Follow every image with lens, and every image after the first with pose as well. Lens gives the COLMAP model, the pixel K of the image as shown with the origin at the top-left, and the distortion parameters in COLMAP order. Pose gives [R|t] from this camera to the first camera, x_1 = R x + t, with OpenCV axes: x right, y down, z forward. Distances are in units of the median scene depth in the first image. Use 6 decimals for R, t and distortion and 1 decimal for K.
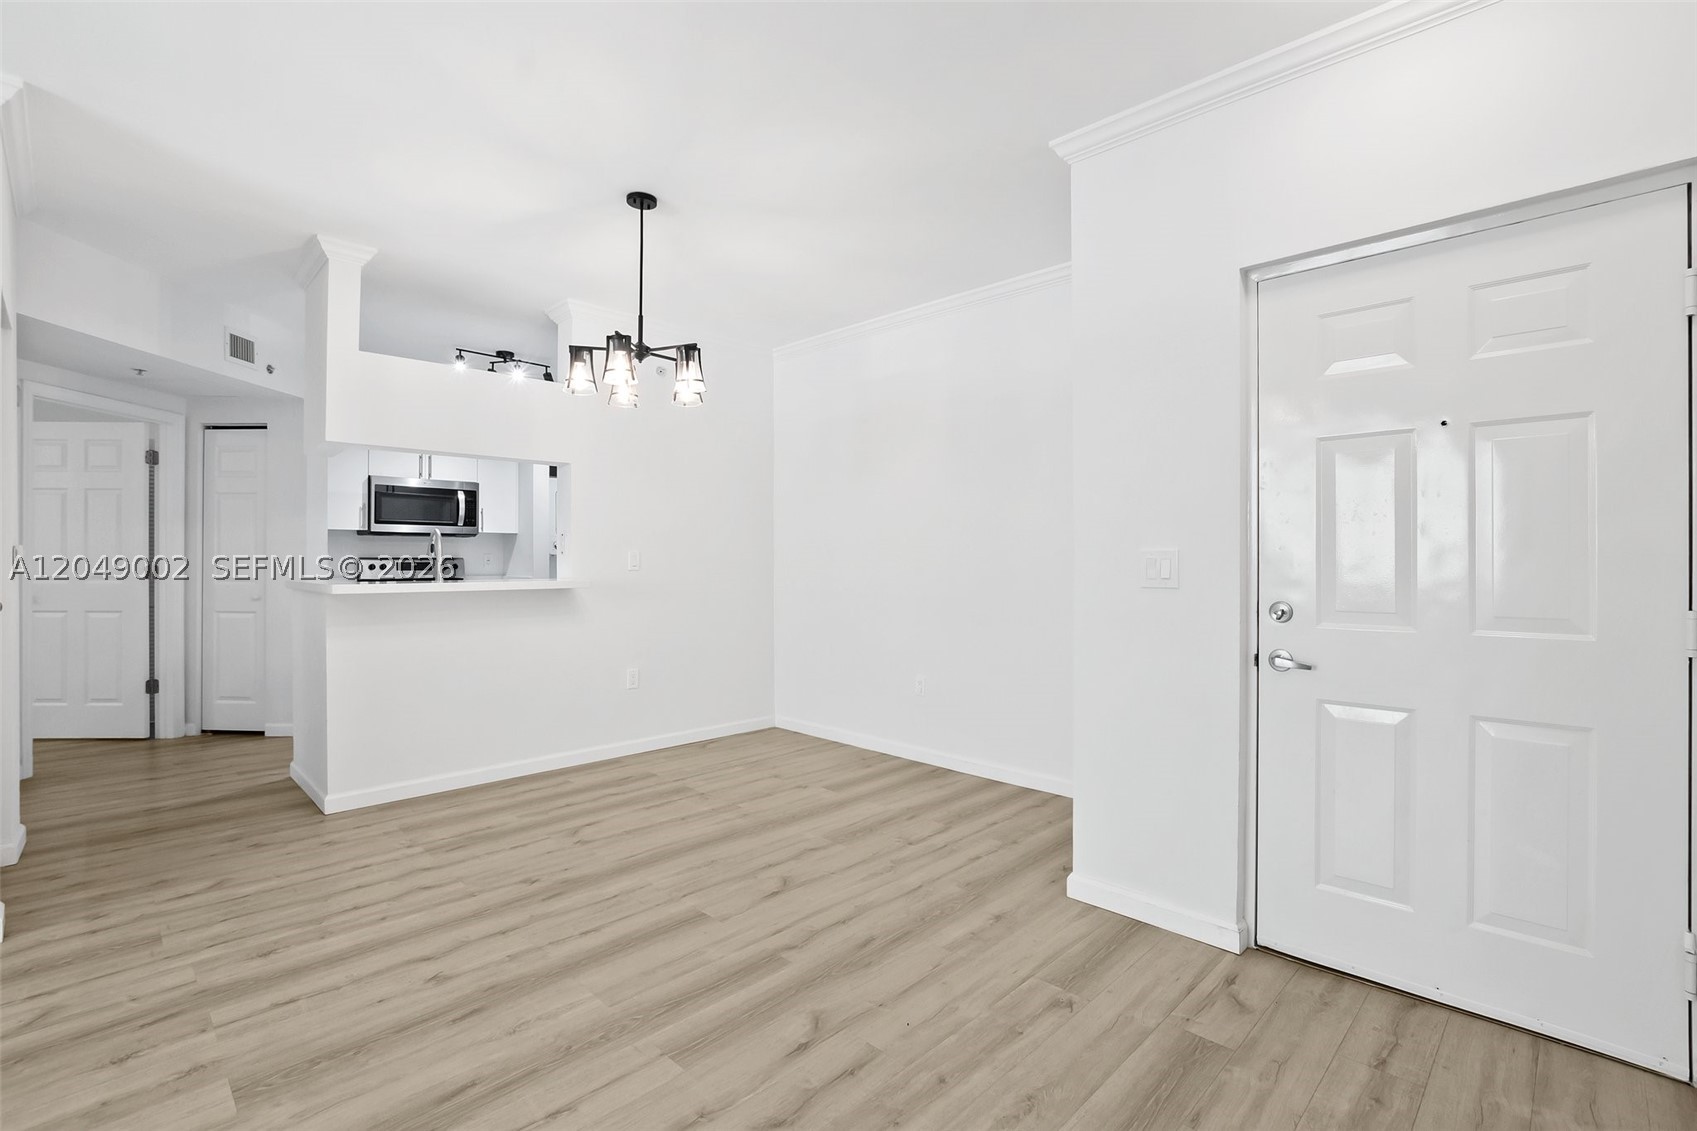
lens RADIAL K [[765.5, 0, 846.0], [0, 765.5, 558.4], [0, 0, 1]] dist [-0.024607, 0.006066]
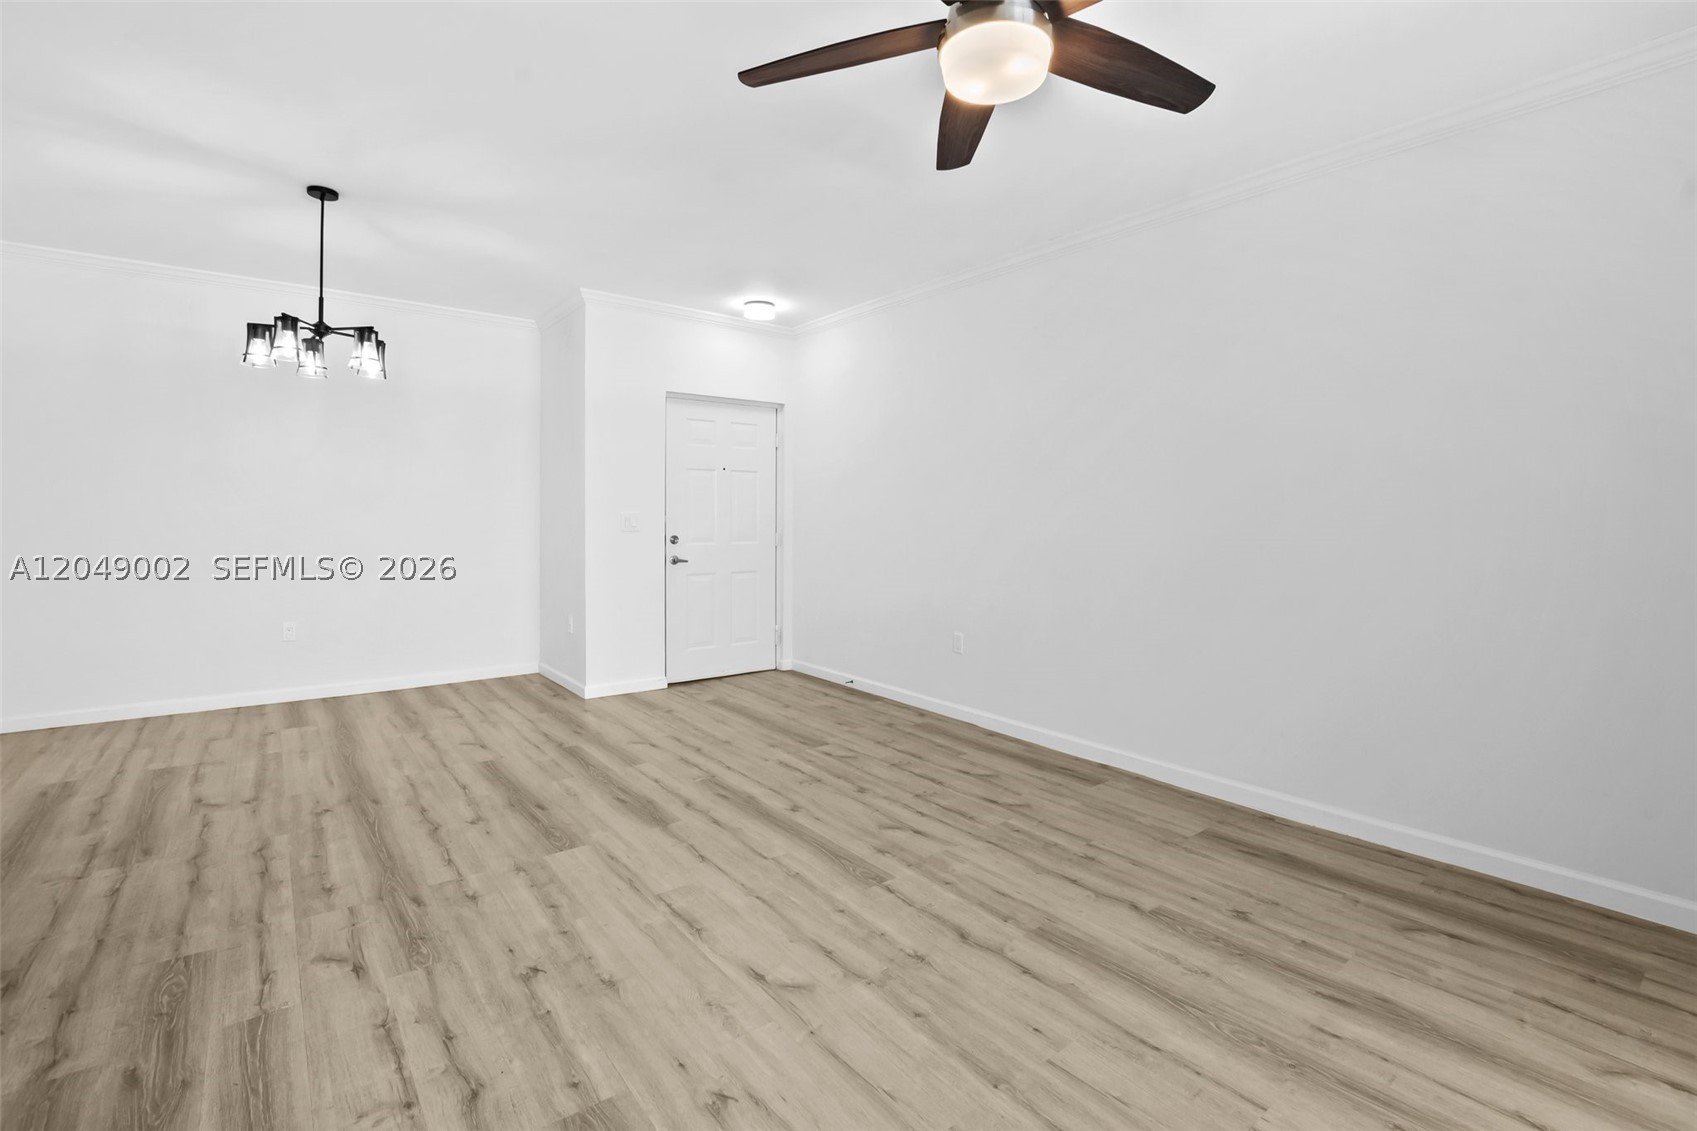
lens RADIAL K [[776.4, 0, 860.3], [0, 776.4, 522.8], [0, 0, 1]] dist [-0.033599, 0.006717]
pose [[0.126892, -0.009505, 0.991871, -1.209566], [-0.002649, 0.999947, 0.009921, -0.002774], [-0.991913, -0.003886, 0.126860, 0.084471]]
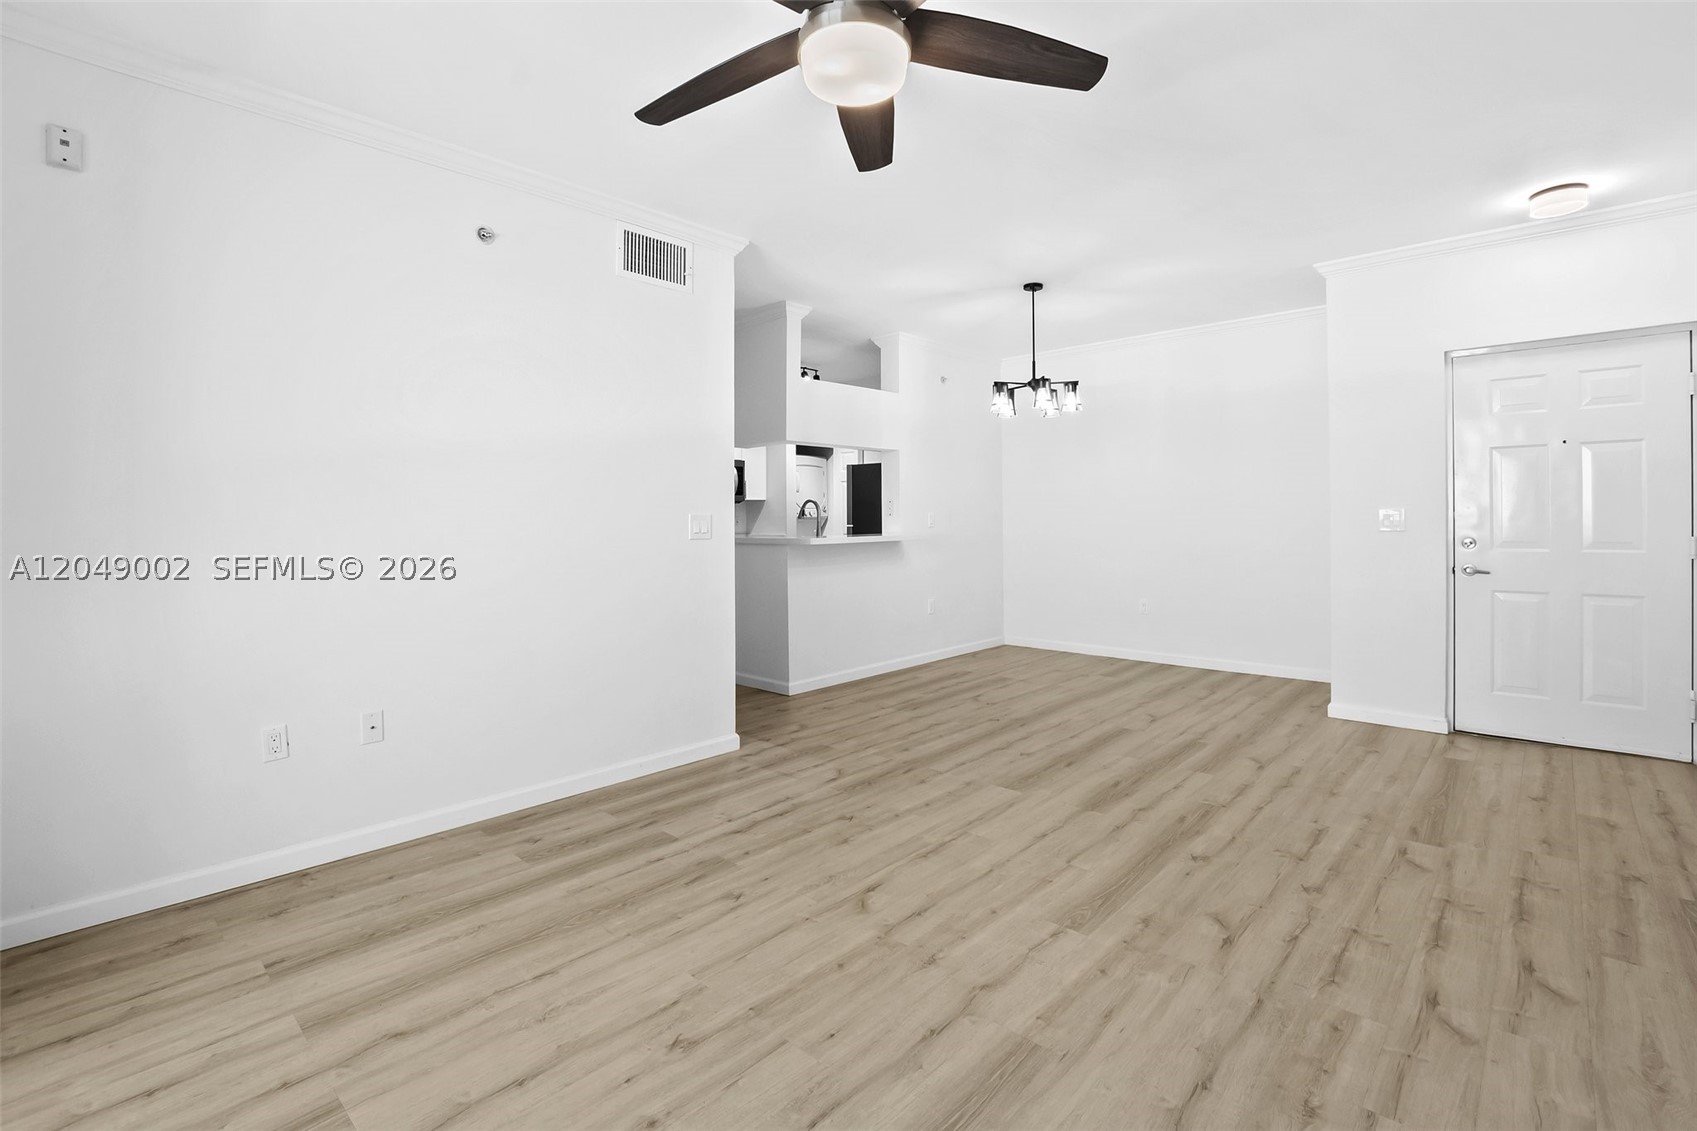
lens RADIAL K [[753.2, 0, 851.9], [0, 753.2, 526.7], [0, 0, 1]] dist [-0.026948, 0.001253]
pose [[0.999623, -0.012040, 0.024667, -0.649759], [0.011802, 0.999882, 0.009792, -0.001855], [-0.024782, -0.009497, 0.999648, -0.497444]]
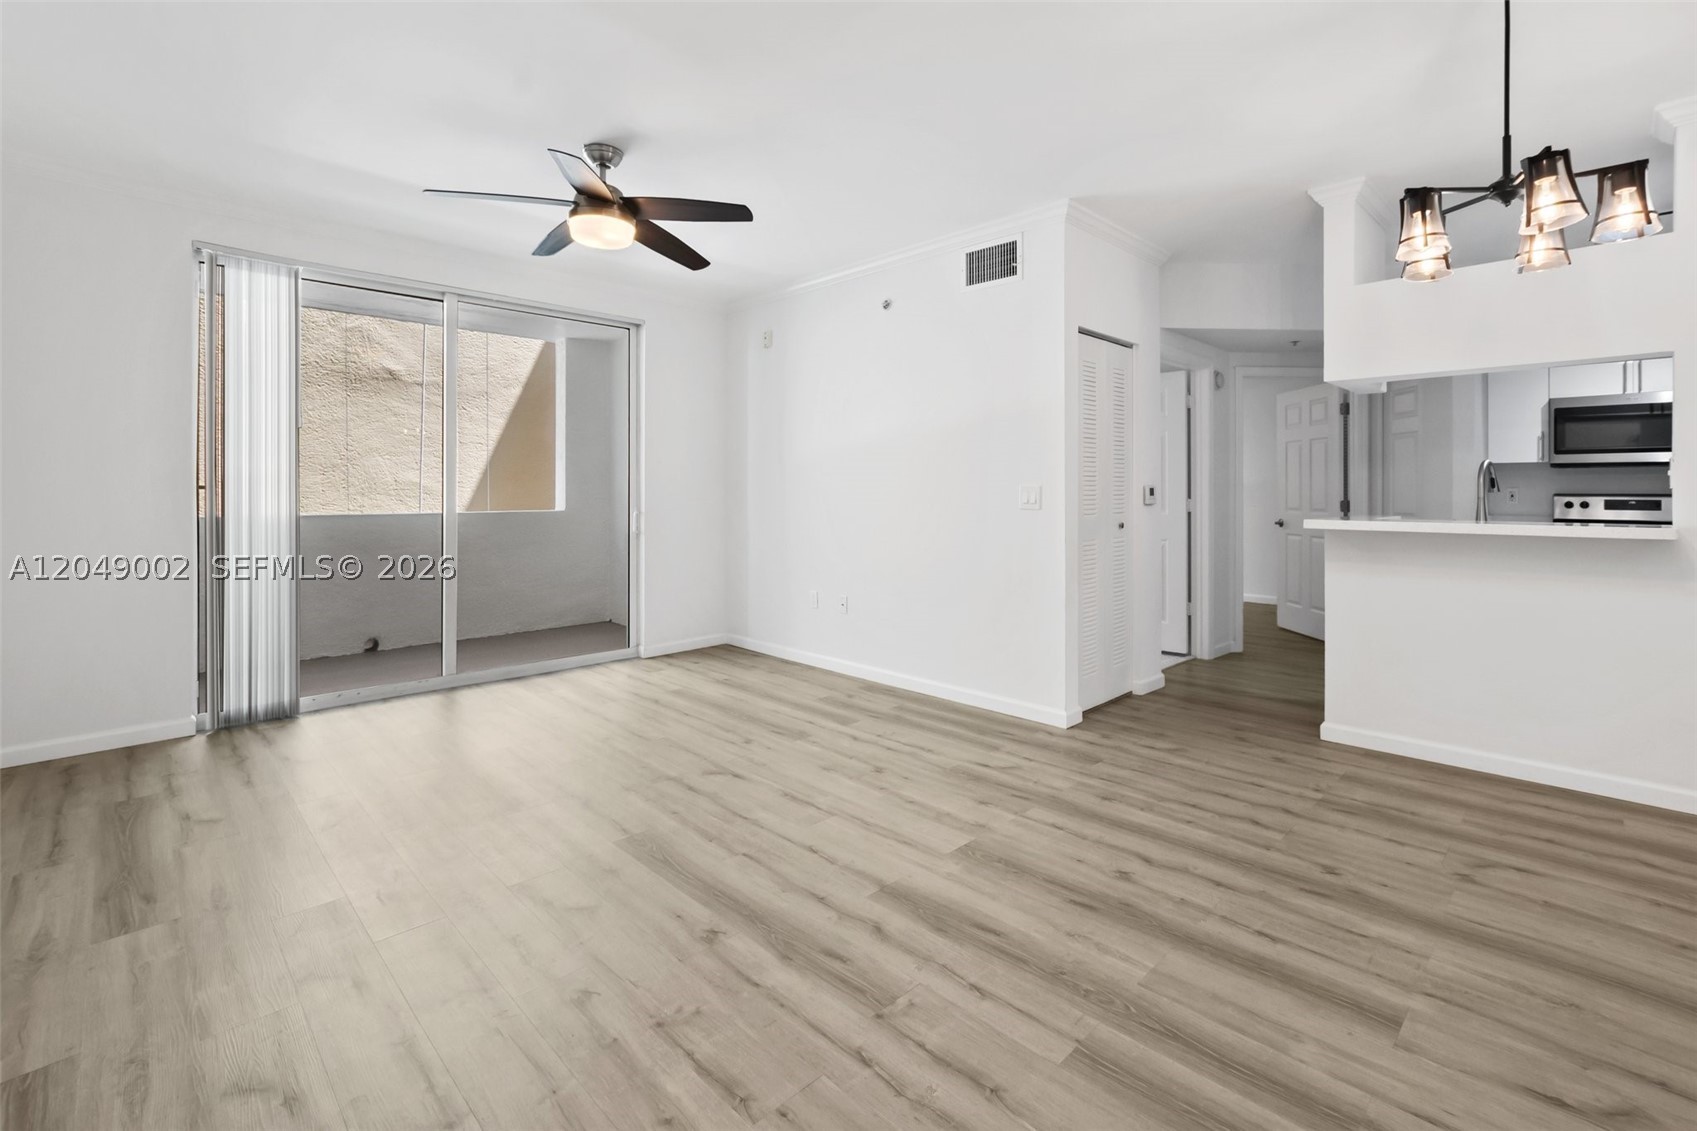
lens RADIAL K [[757.0, 0, 903.7], [0, 757.0, 493.7], [0, 0, 1]] dist [-0.006257, -0.000111]
pose [[0.027647, -0.001472, -0.999617, 0.363847], [-0.001445, 0.999998, -0.001512, 0.002040], [0.999617, 0.001487, 0.027645, 0.427927]]
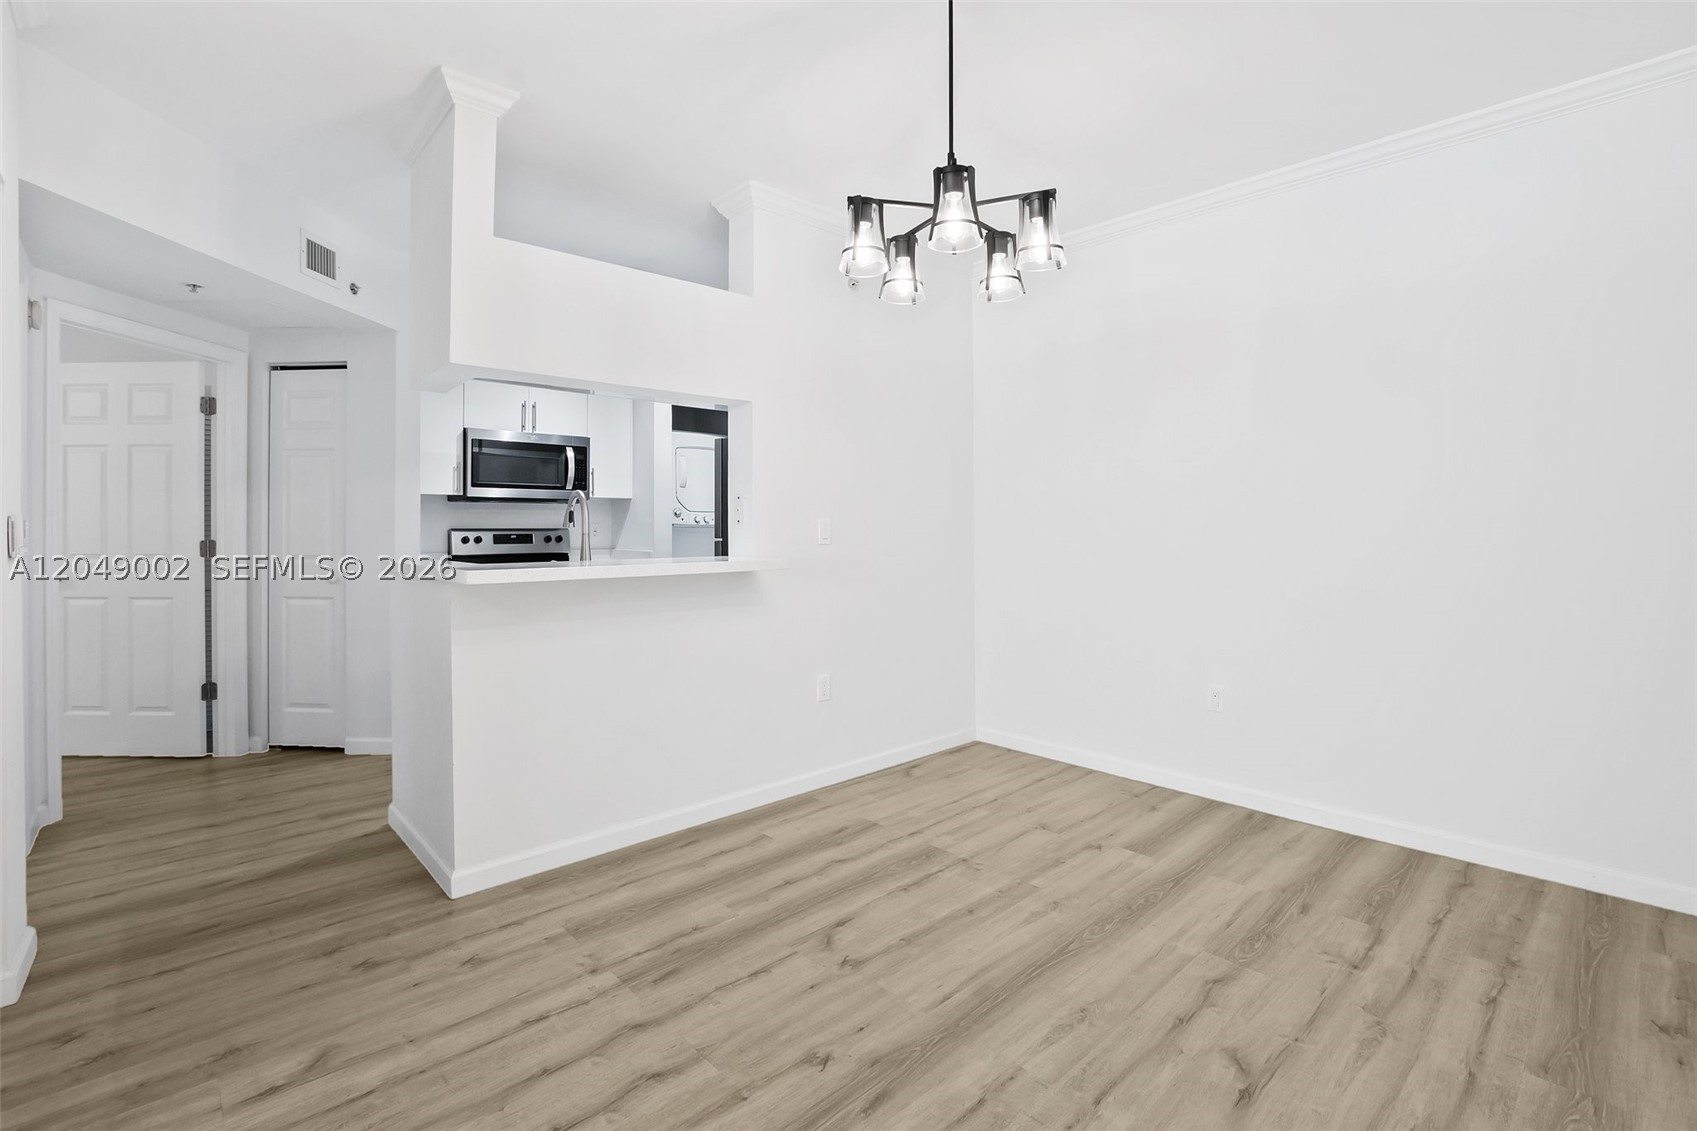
lens RADIAL K [[776.4, 0, 860.3], [0, 776.4, 522.8], [0, 0, 1]] dist [-0.033599, 0.006717]
pose [[0.999426, -0.004848, -0.033540, -0.310278], [0.004744, 0.999984, -0.003185, -0.005050], [0.033555, 0.003024, 0.999432, 0.331616]]
